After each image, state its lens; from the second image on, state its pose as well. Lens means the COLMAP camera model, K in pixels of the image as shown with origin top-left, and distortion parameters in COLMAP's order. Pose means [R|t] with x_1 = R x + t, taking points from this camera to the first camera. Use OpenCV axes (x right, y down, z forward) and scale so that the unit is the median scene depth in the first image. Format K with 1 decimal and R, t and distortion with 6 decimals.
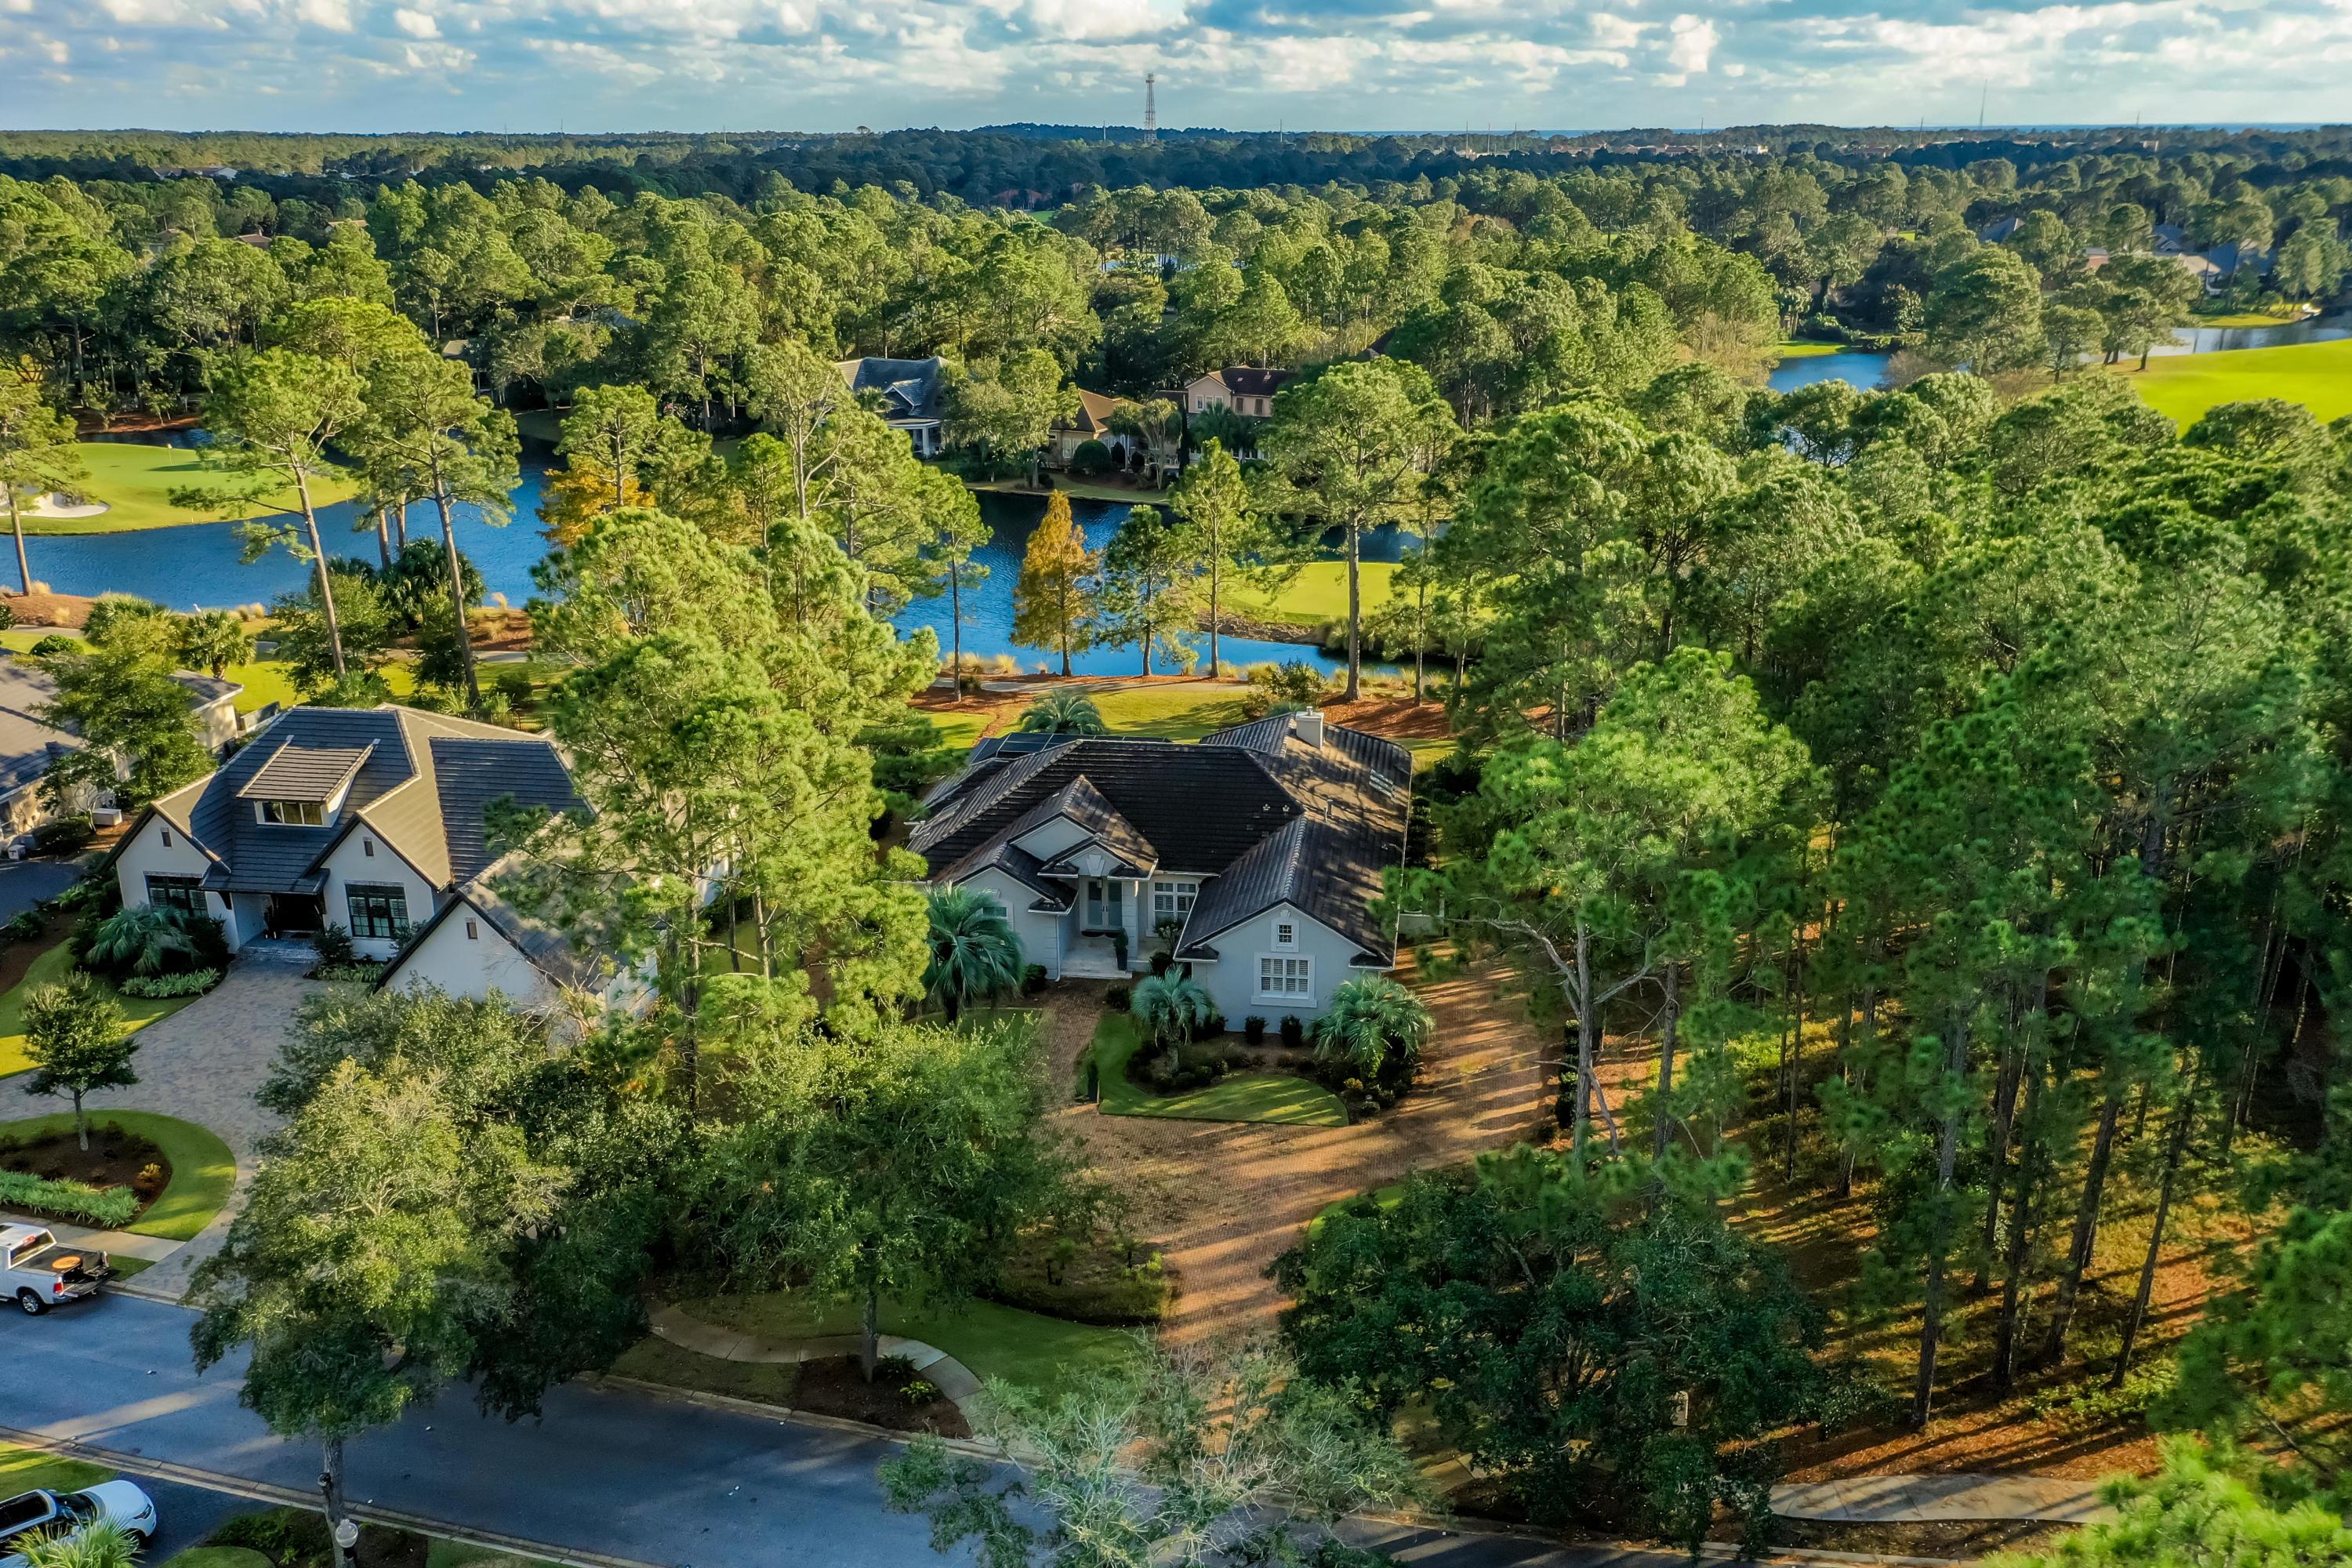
lens RADIAL K [[1996.2, 0, 1173.5], [0, 1996.2, 871.5], [0, 0, 1]] dist [-0.004226, 0.001736]
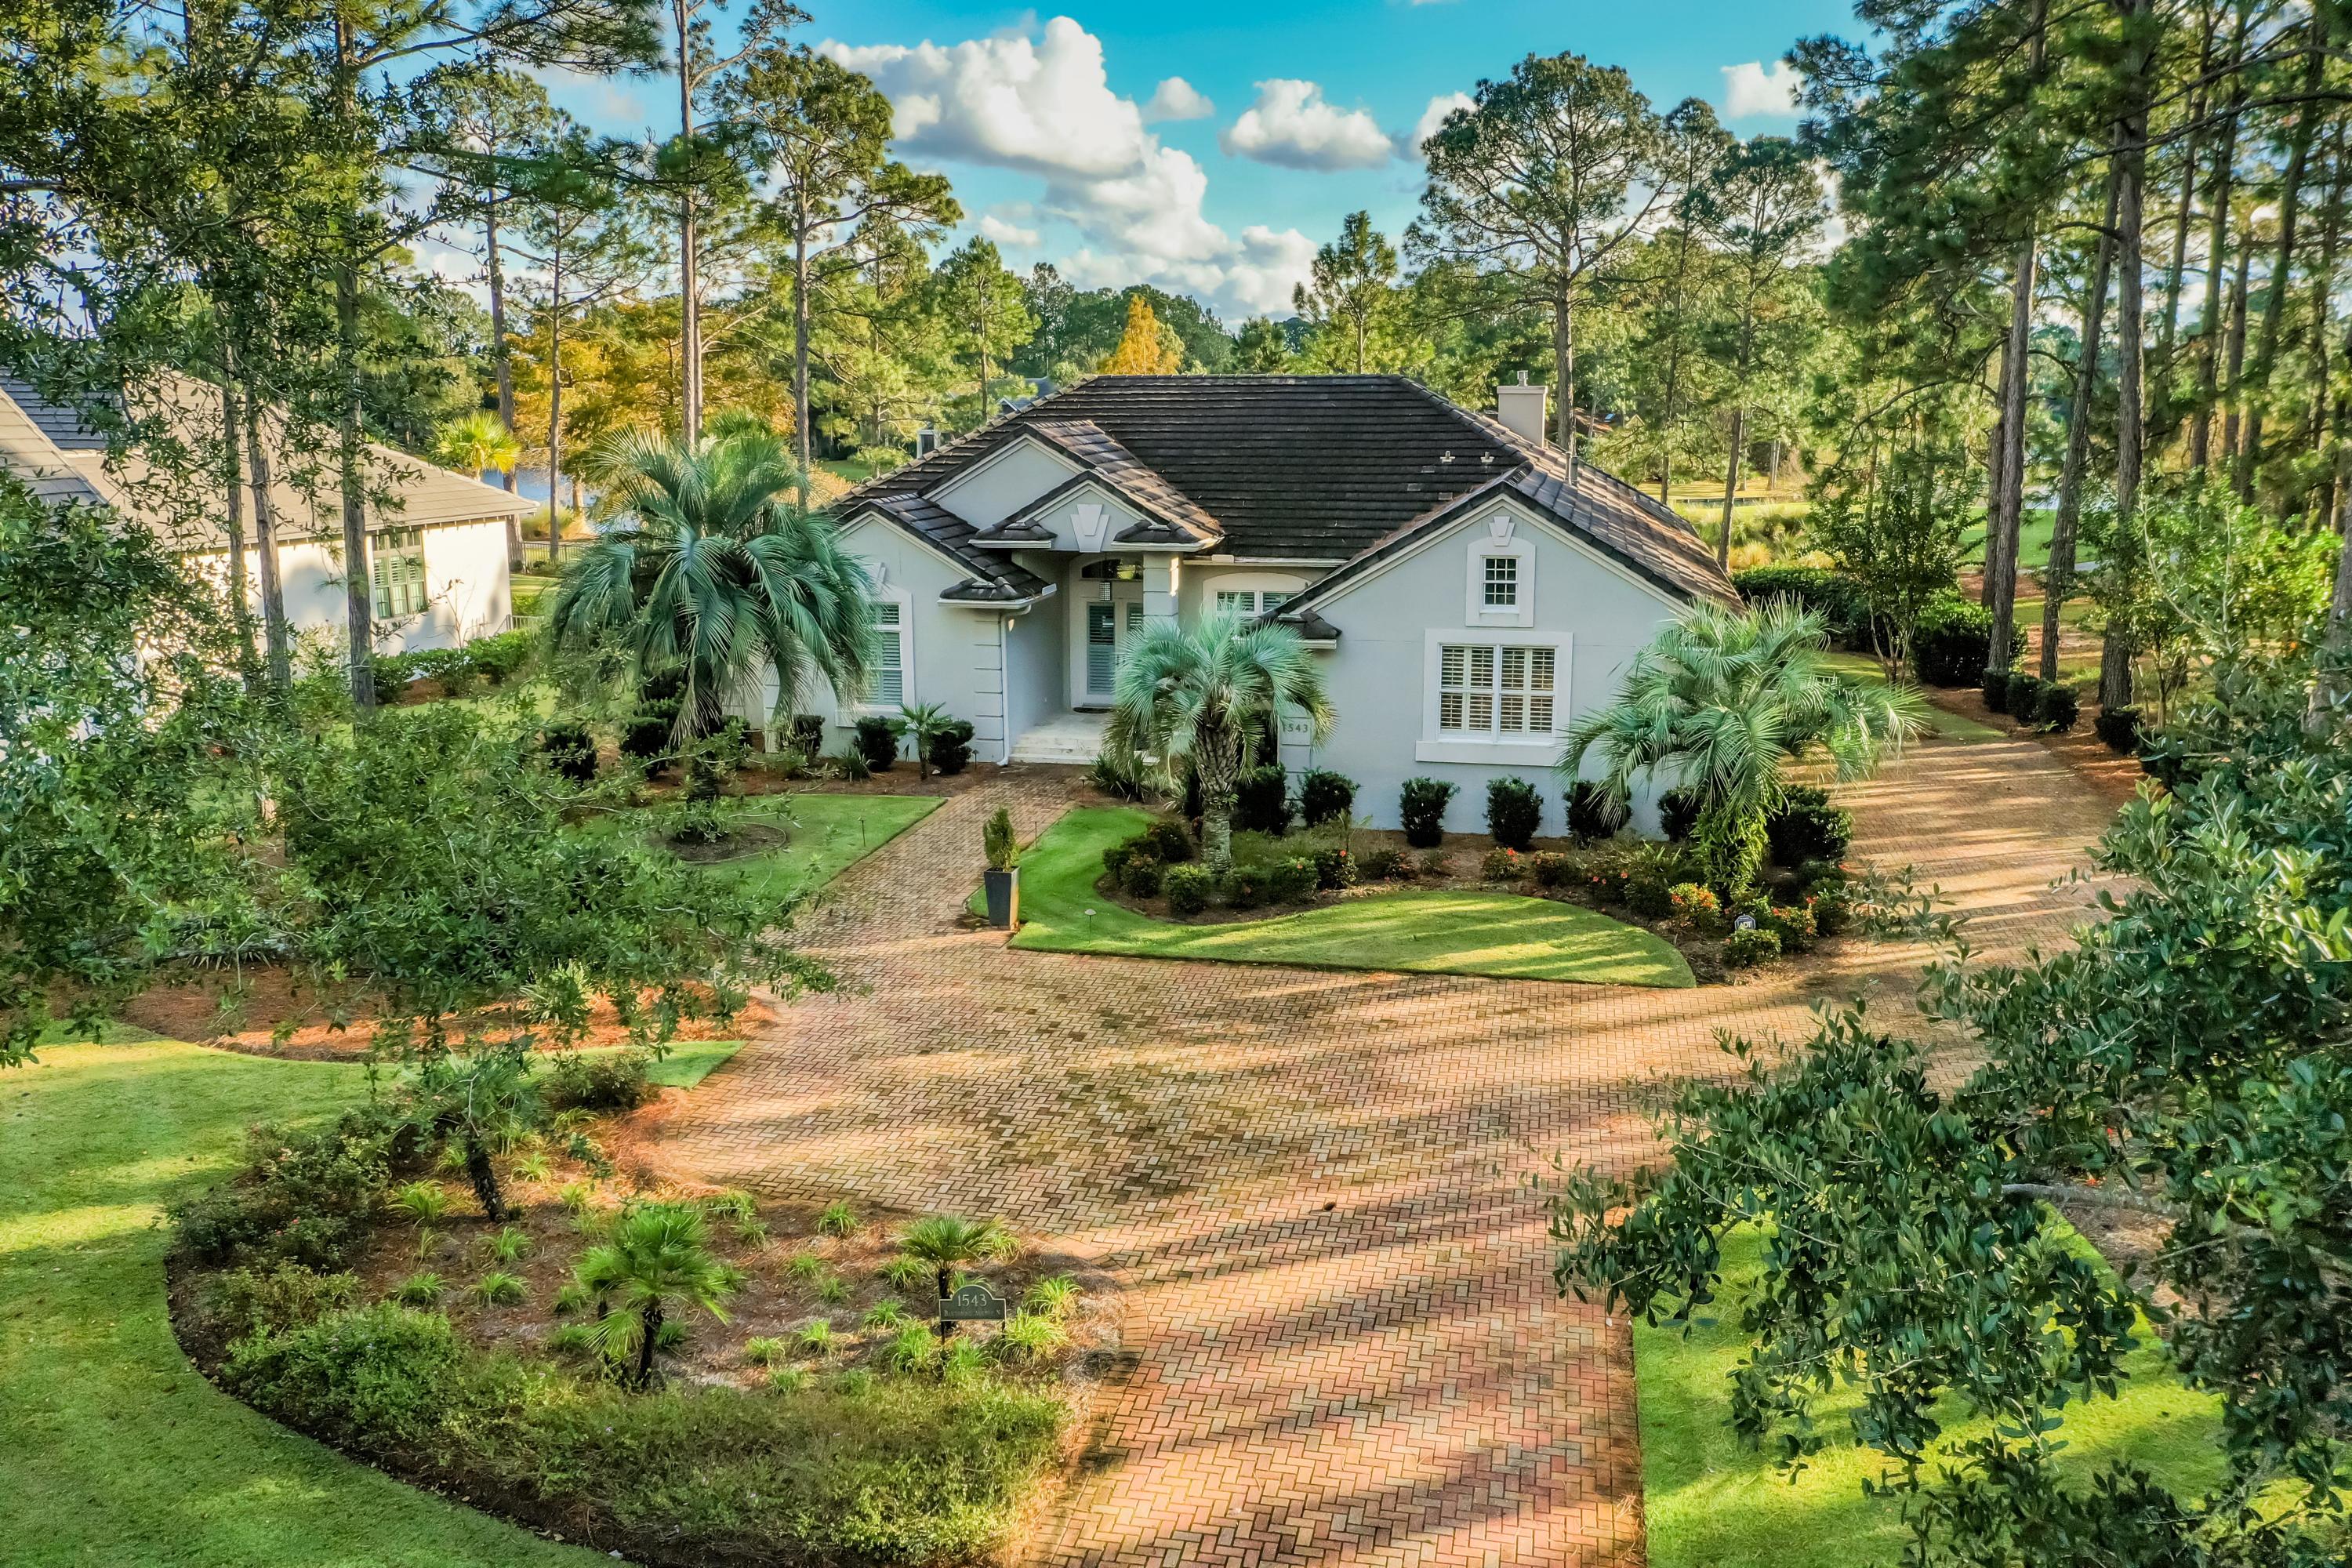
lens RADIAL K [[1844.6, 0, 1176.0], [0, 1844.6, 784.0], [0, 0, 1]] dist [0.000568, 0.009021]
pose [[0.996289, 0.017562, -0.084256, 0.021396], [-0.030170, 0.988106, -0.150785, 0.132698], [0.080606, 0.152768, 0.984969, 0.615932]]
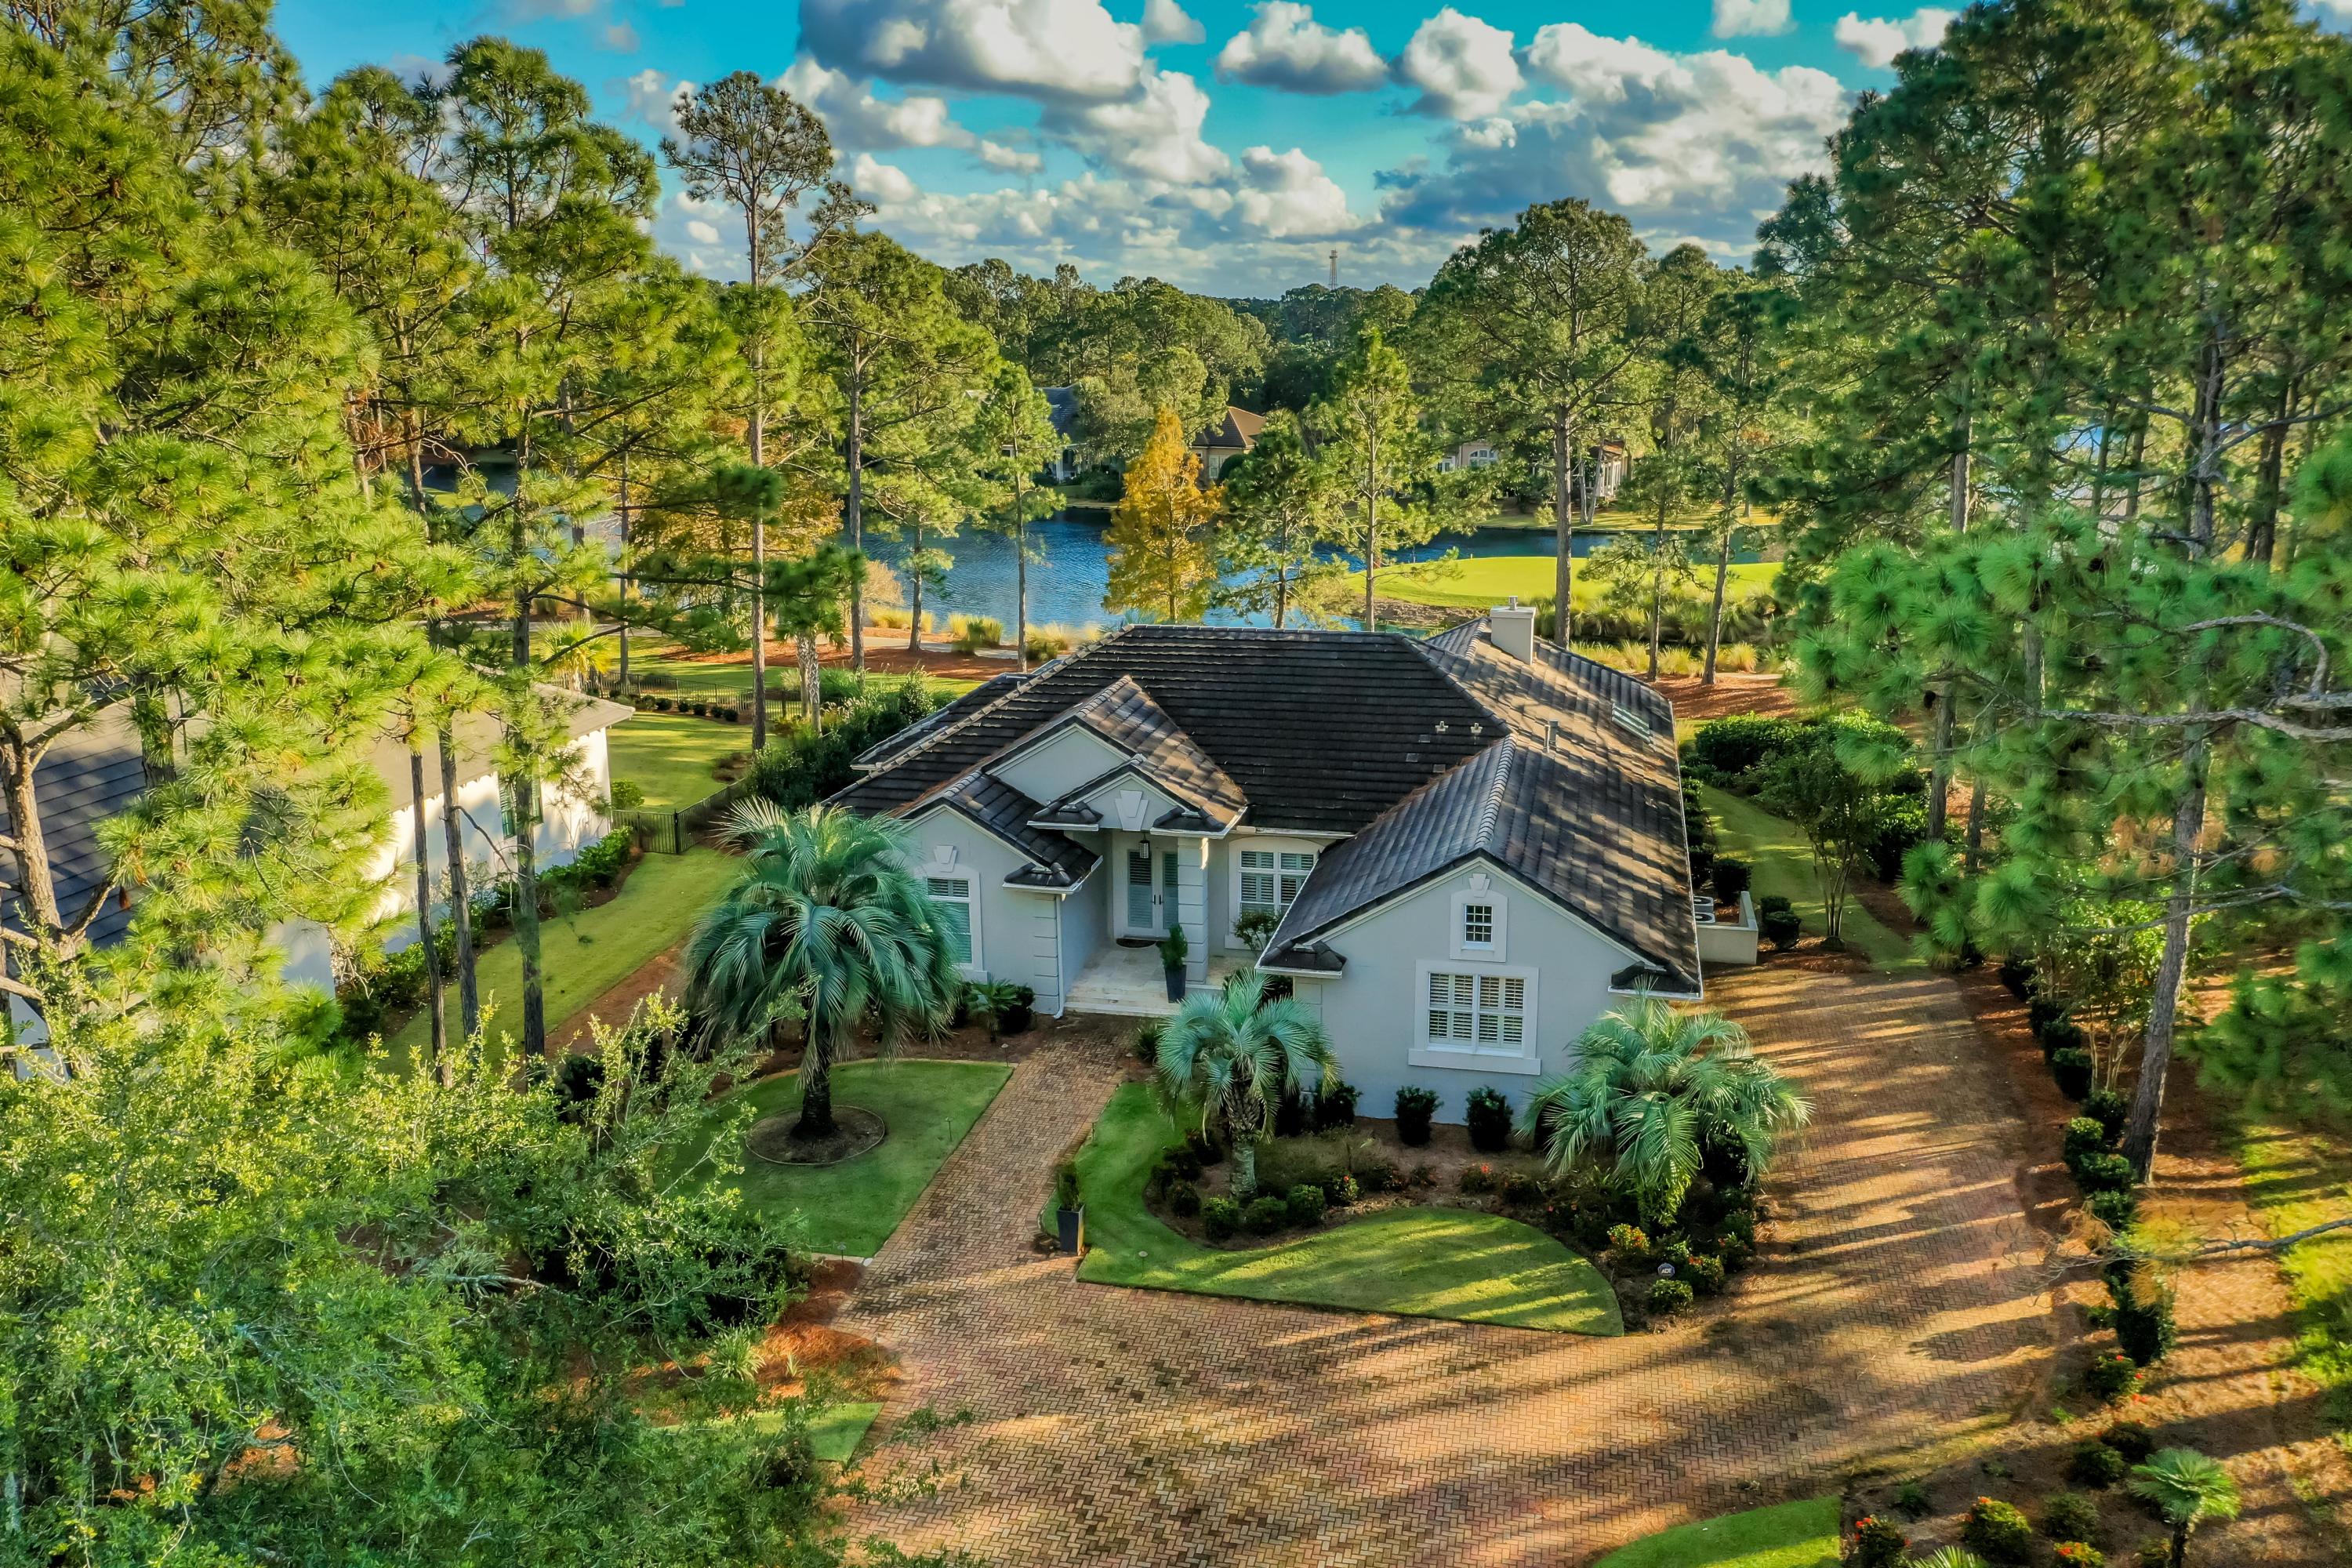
lens RADIAL K [[1844.6, 0, 1176.0], [0, 1844.6, 784.0], [0, 0, 1]] dist [0.000568, 0.009021]
pose [[0.995472, 0.017118, -0.093503, 0.022795], [-0.027530, 0.993413, -0.111231, 0.049790], [0.090983, 0.113301, 0.989386, 0.526290]]
